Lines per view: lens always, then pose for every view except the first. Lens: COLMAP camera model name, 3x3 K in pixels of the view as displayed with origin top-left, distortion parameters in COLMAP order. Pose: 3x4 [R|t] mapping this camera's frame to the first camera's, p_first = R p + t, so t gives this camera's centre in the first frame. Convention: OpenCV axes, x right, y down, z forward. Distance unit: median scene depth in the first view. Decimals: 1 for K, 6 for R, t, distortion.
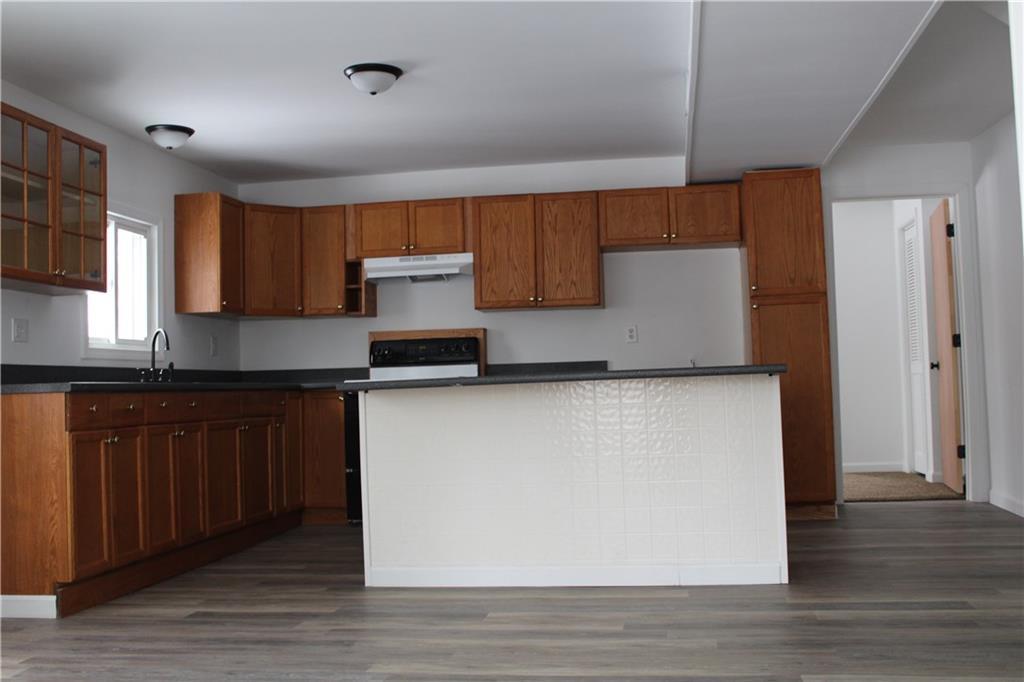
lens RADIAL K [[1034.4, 0, 512.0], [0, 1034.4, 341.0], [0, 0, 1]] dist [-0.126062, 0.011627]
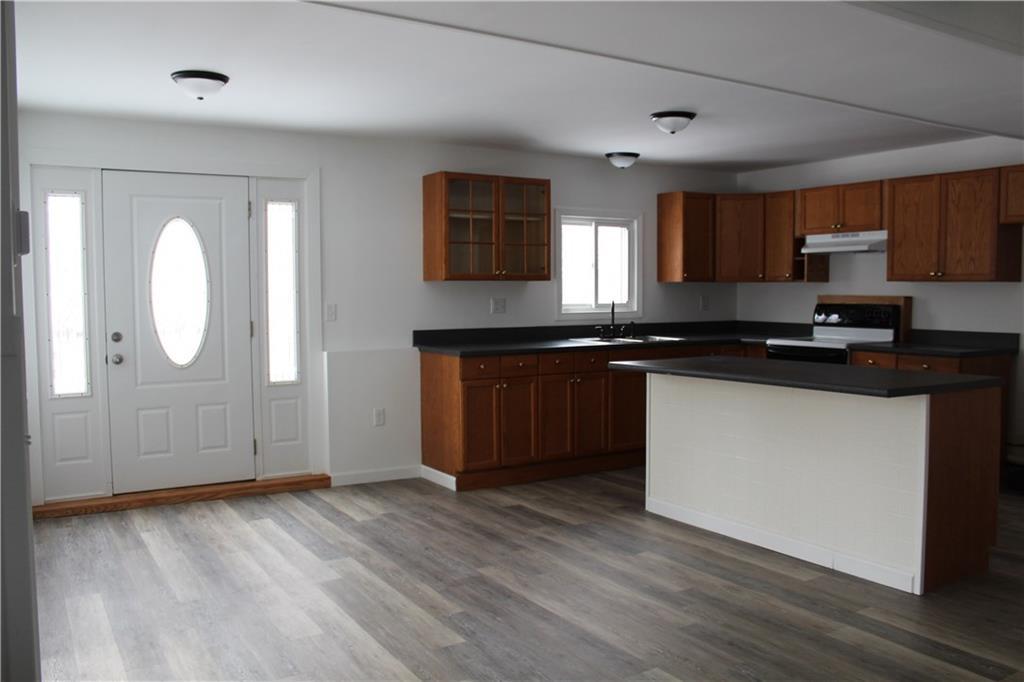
lens RADIAL K [[838.9, 0, 512.0], [0, 838.9, 341.0], [0, 0, 1]] dist [-0.095203, 0.004903]
pose [[0.659227, 0.071281, -0.748558, 0.368108], [0.017790, 0.993740, 0.110295, -0.071883], [0.751734, -0.086026, 0.653832, 0.107987]]
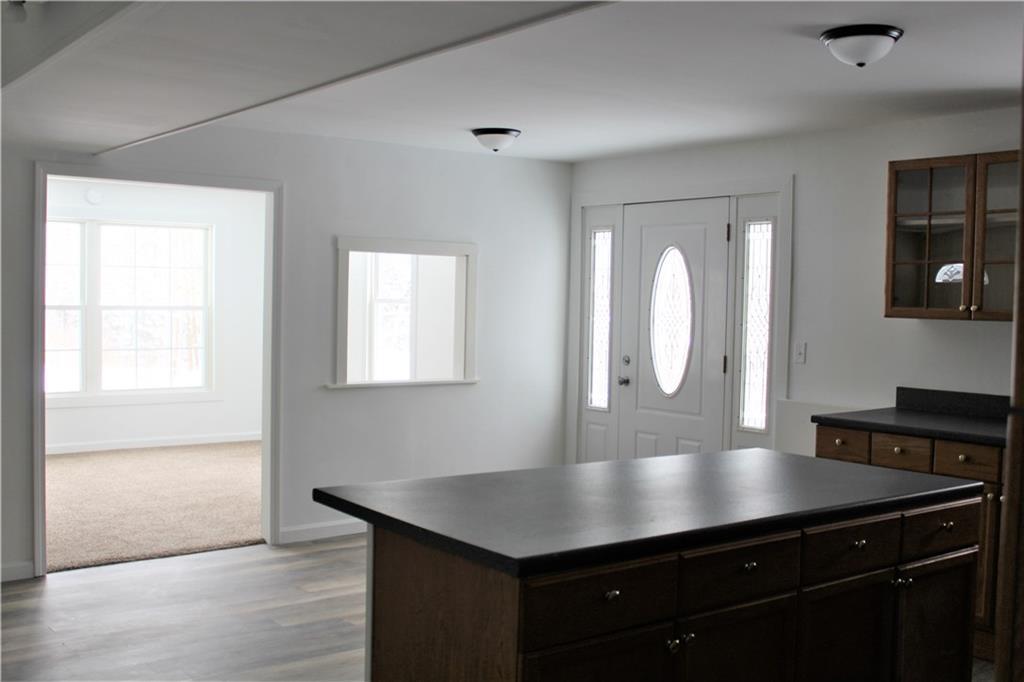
lens RADIAL K [[1034.4, 0, 512.0], [0, 1034.4, 341.0], [0, 0, 1]] dist [-0.126062, 0.011627]
pose [[-0.681767, 0.044988, -0.730185, 0.384271], [0.029130, 0.998985, 0.034351, -0.056047], [0.730989, 0.002149, -0.682386, 0.918696]]
